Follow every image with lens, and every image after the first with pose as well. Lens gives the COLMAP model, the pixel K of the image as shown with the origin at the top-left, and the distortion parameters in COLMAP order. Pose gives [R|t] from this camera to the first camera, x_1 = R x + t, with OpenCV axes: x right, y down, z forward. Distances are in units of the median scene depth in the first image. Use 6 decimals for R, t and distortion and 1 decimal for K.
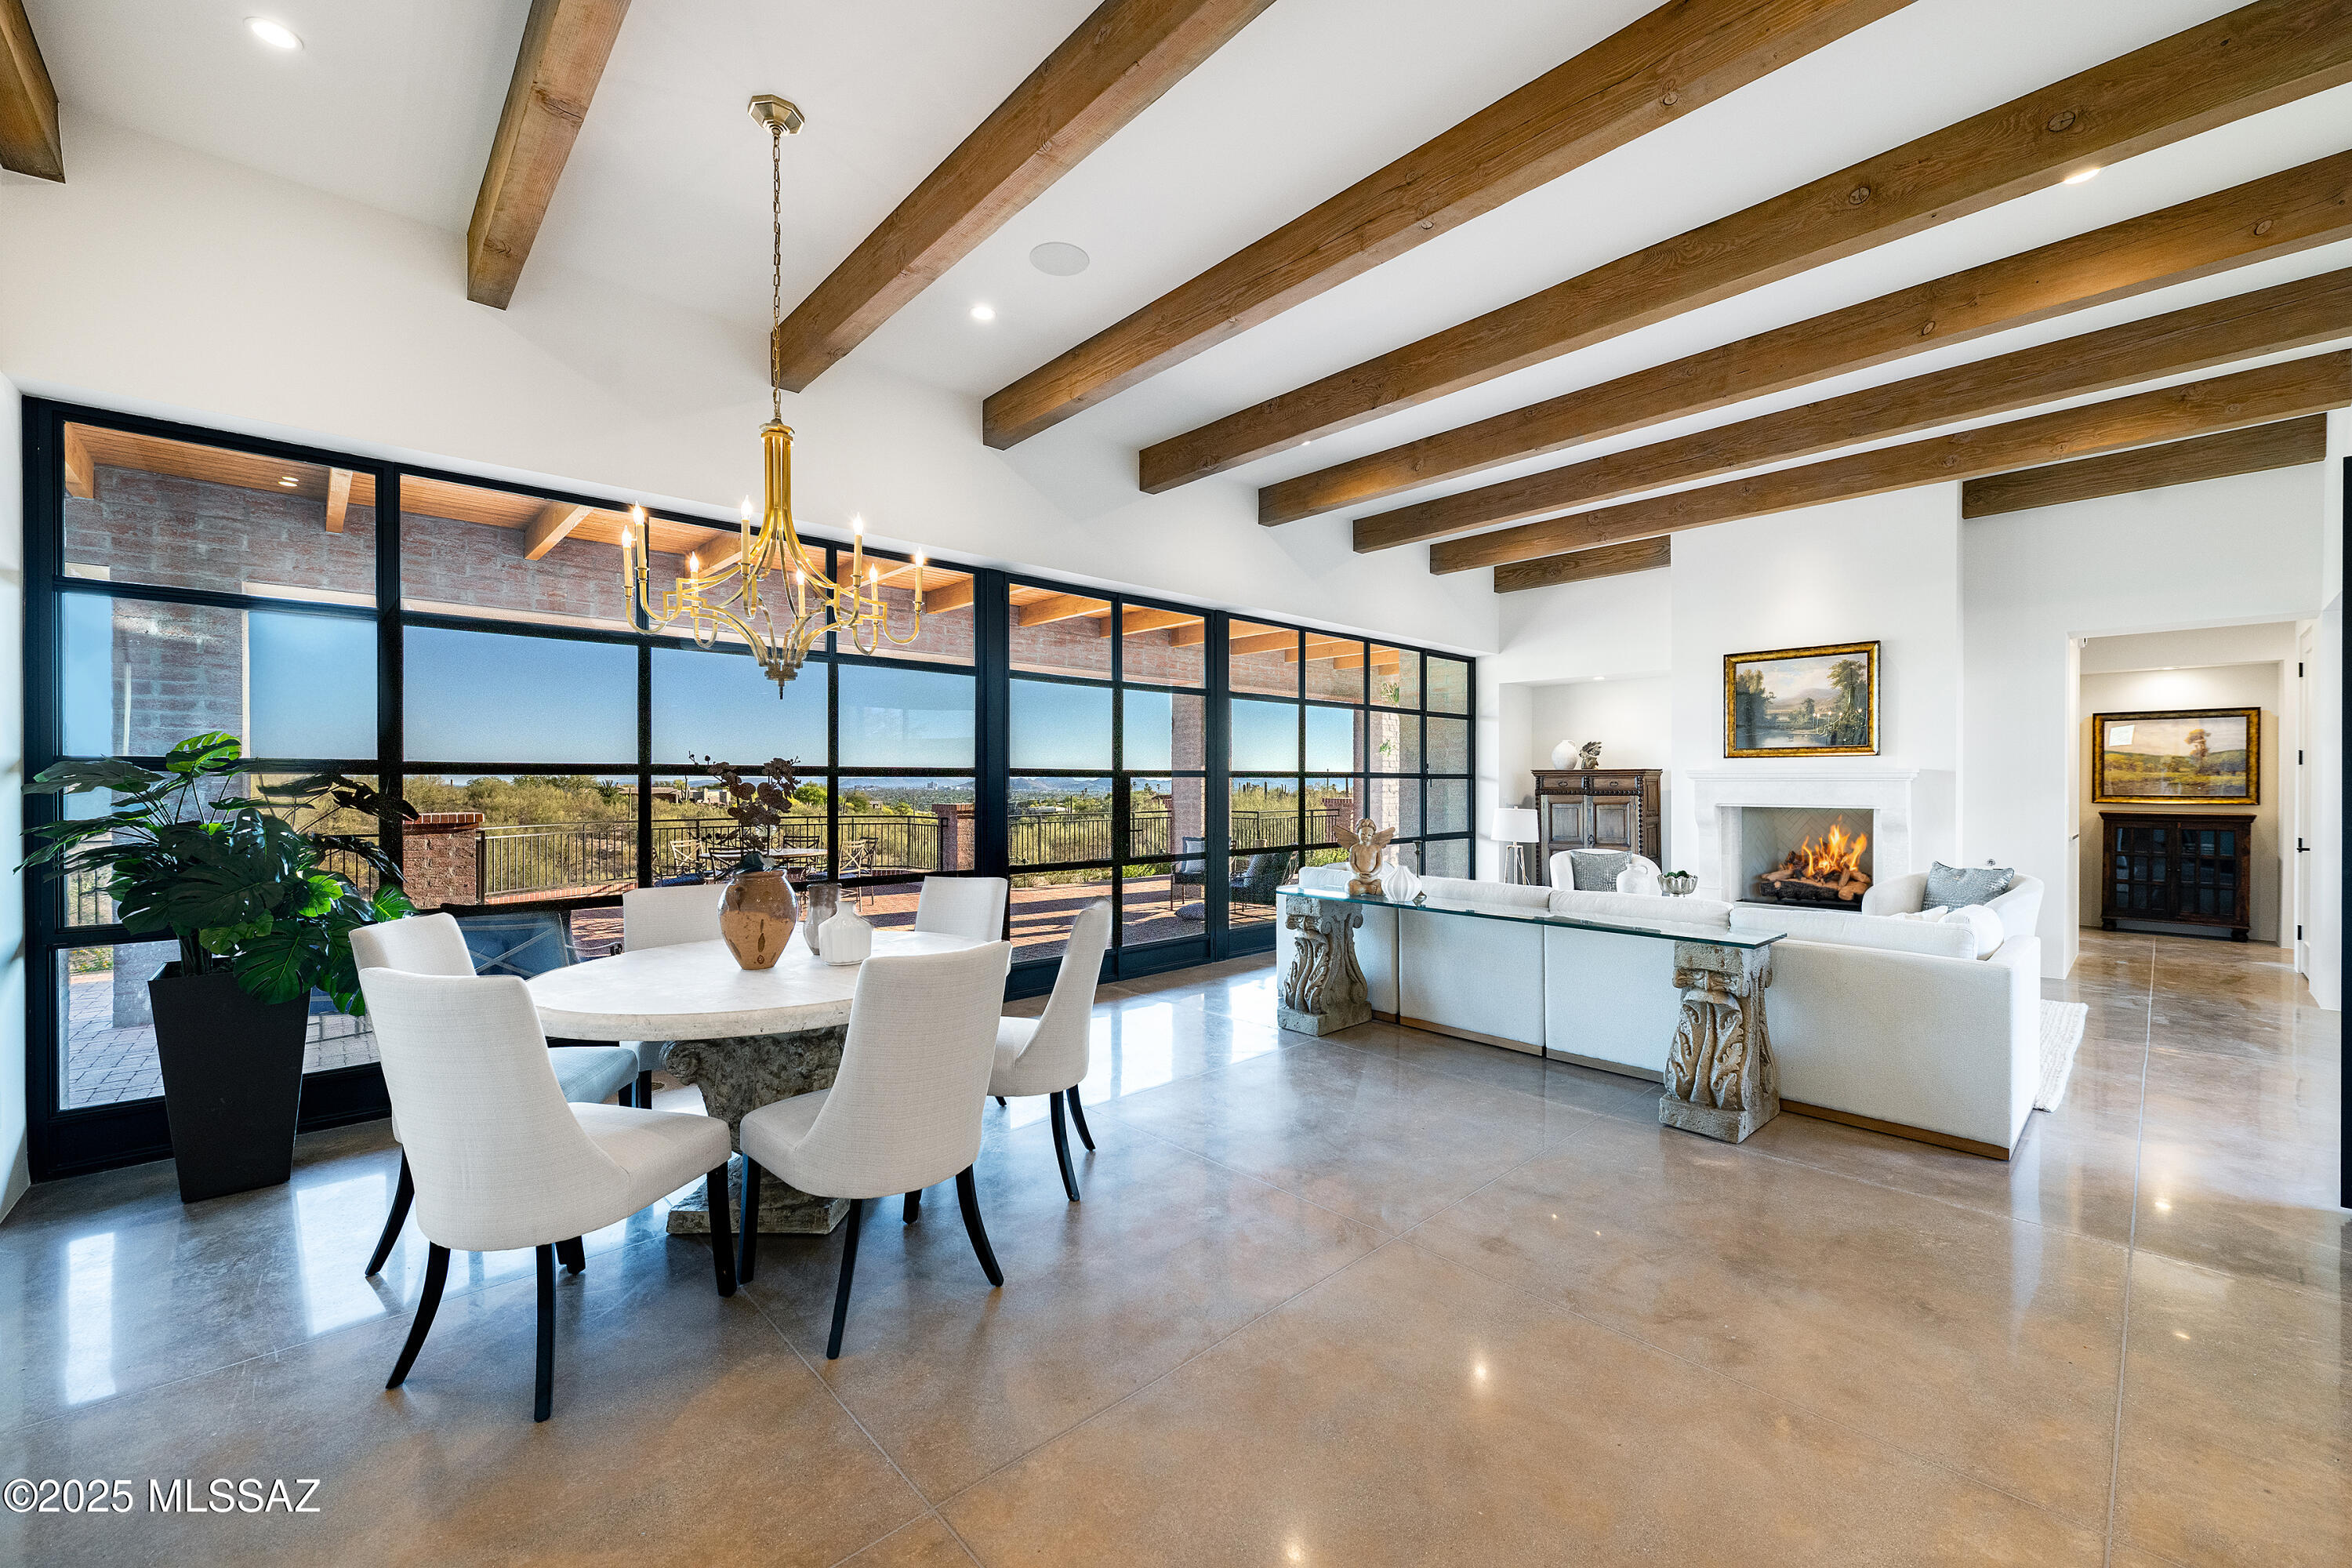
lens RADIAL K [[941.6, 0, 1177.9], [0, 941.6, 780.0], [0, 0, 1]] dist [-0.001022, -0.000203]
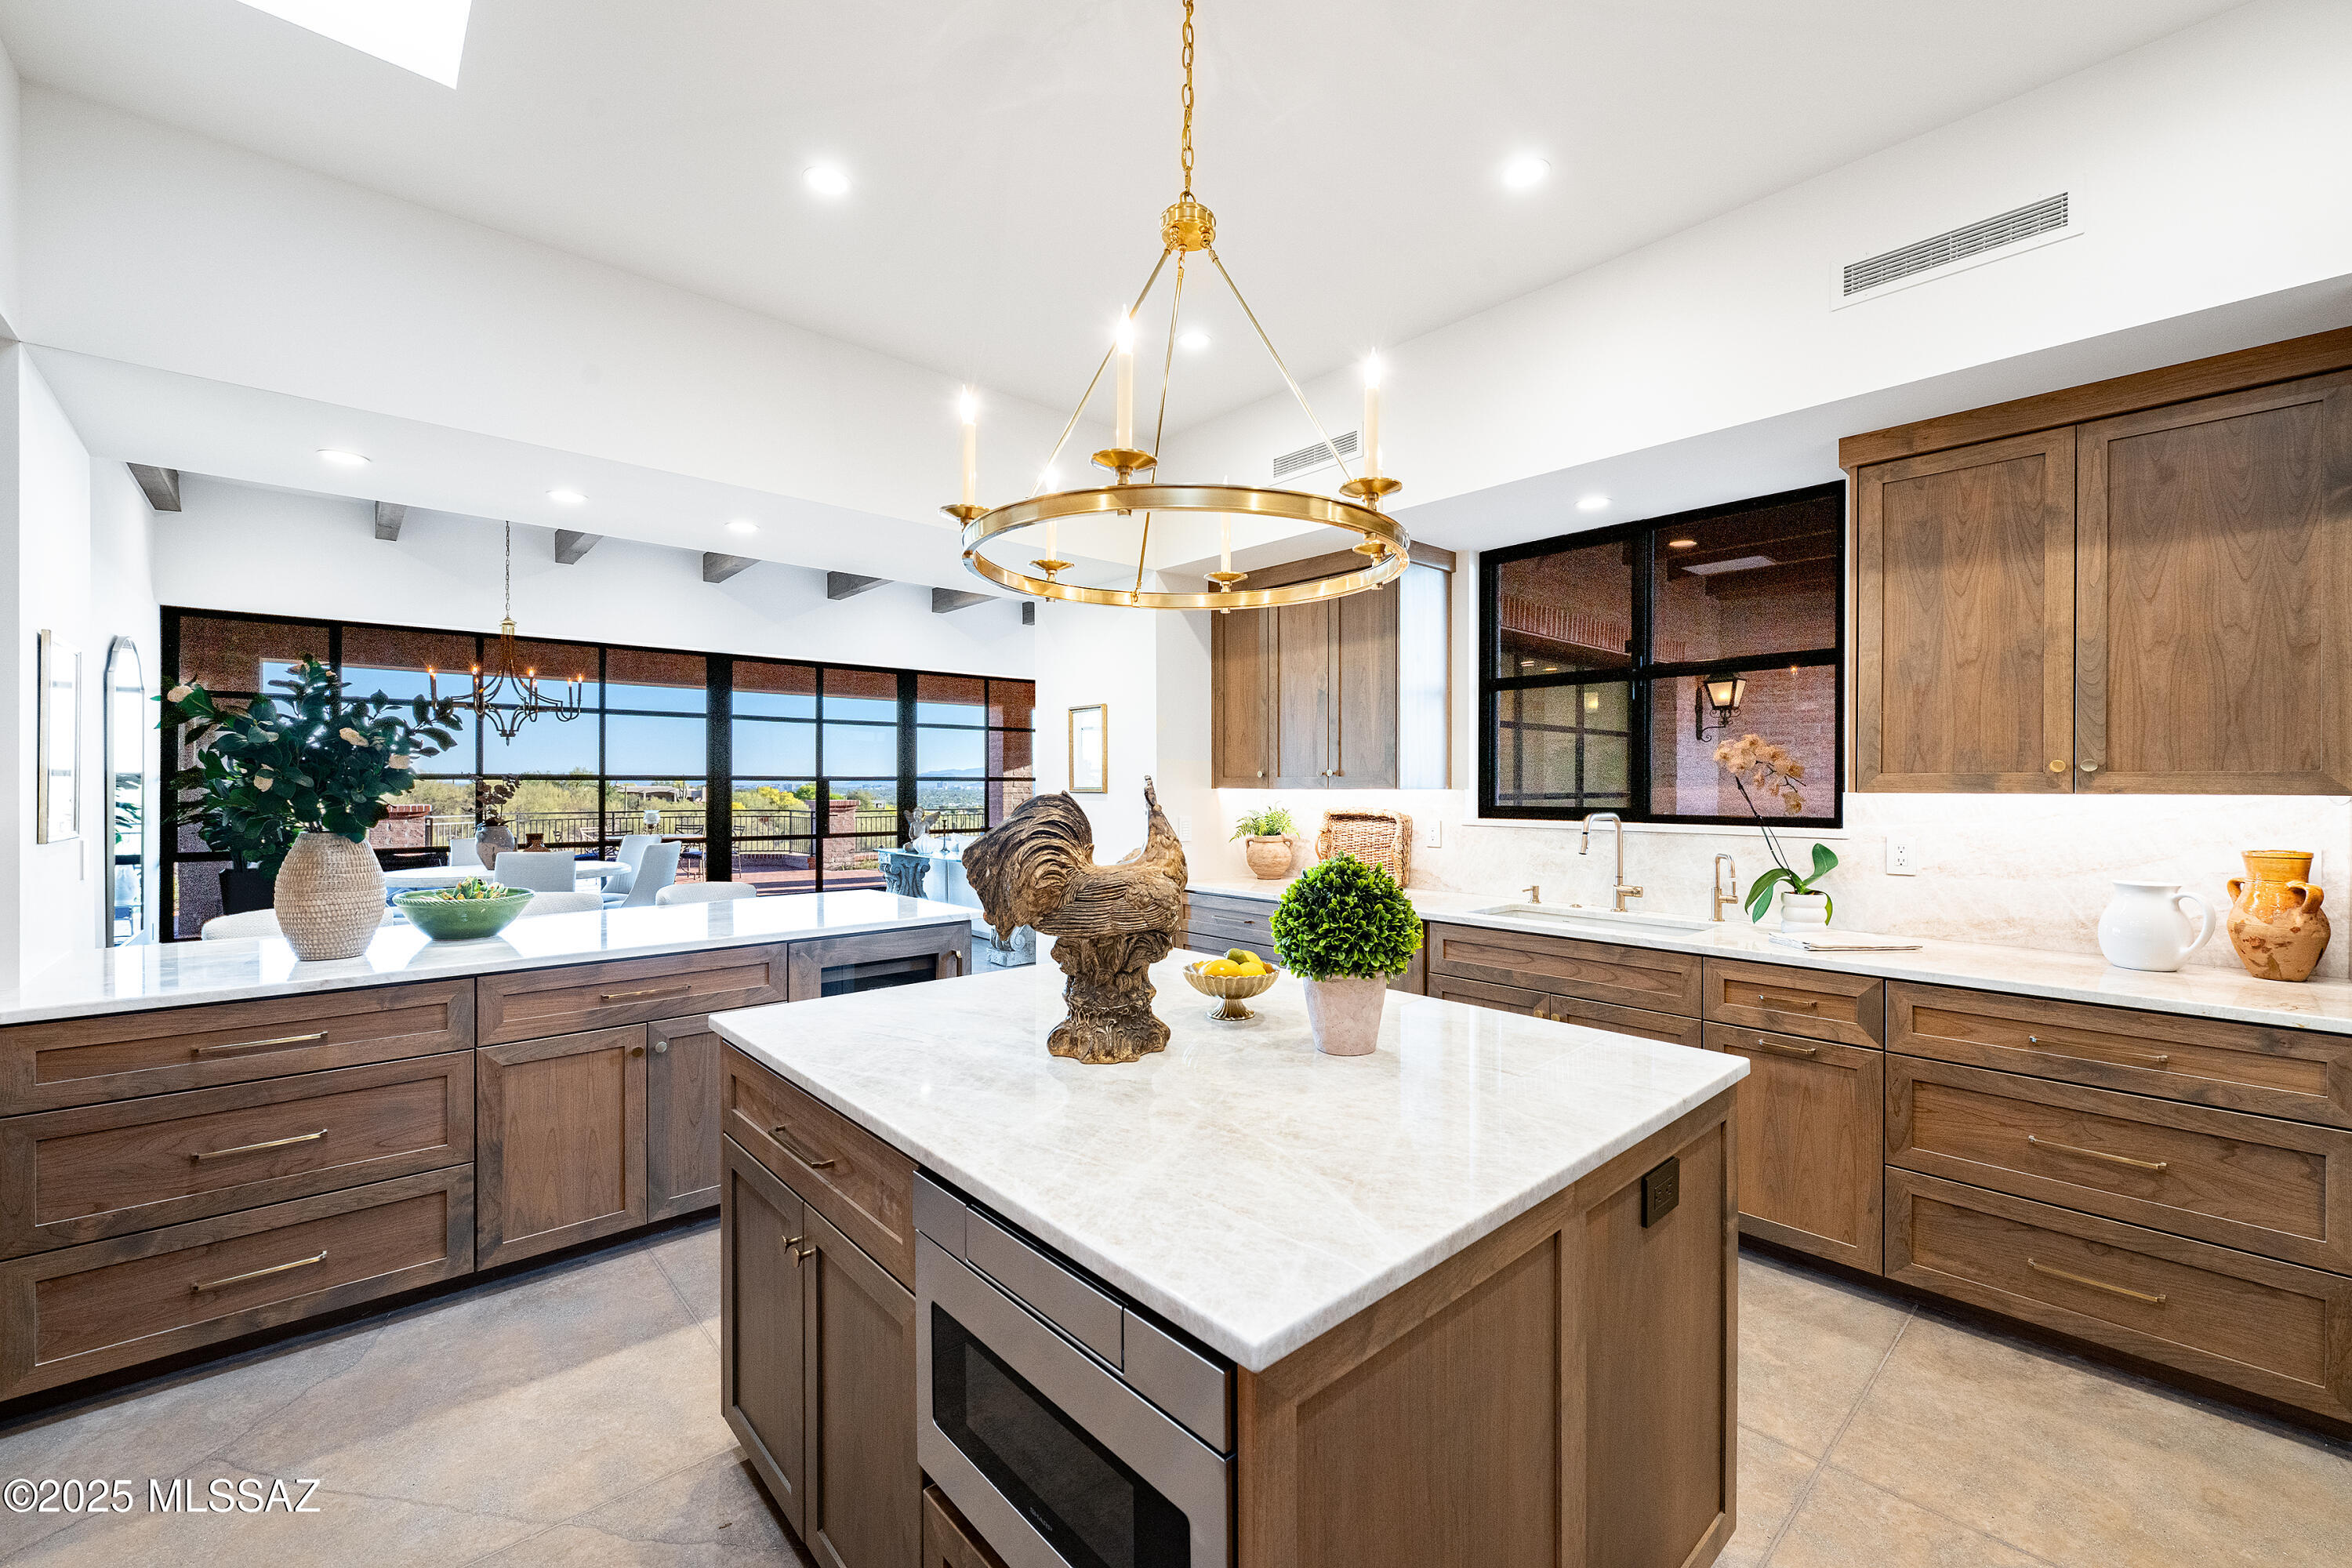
lens RADIAL K [[941.6, 0, 1175.3], [0, 941.6, 783.5], [0, 0, 1]] dist [-0.001022, -0.000203]
pose [[0.999962, 0.001059, -0.008673, 0.599024], [-0.001039, 0.999997, 0.002313, -0.003183], [0.008675, -0.002304, 0.999960, -0.610835]]
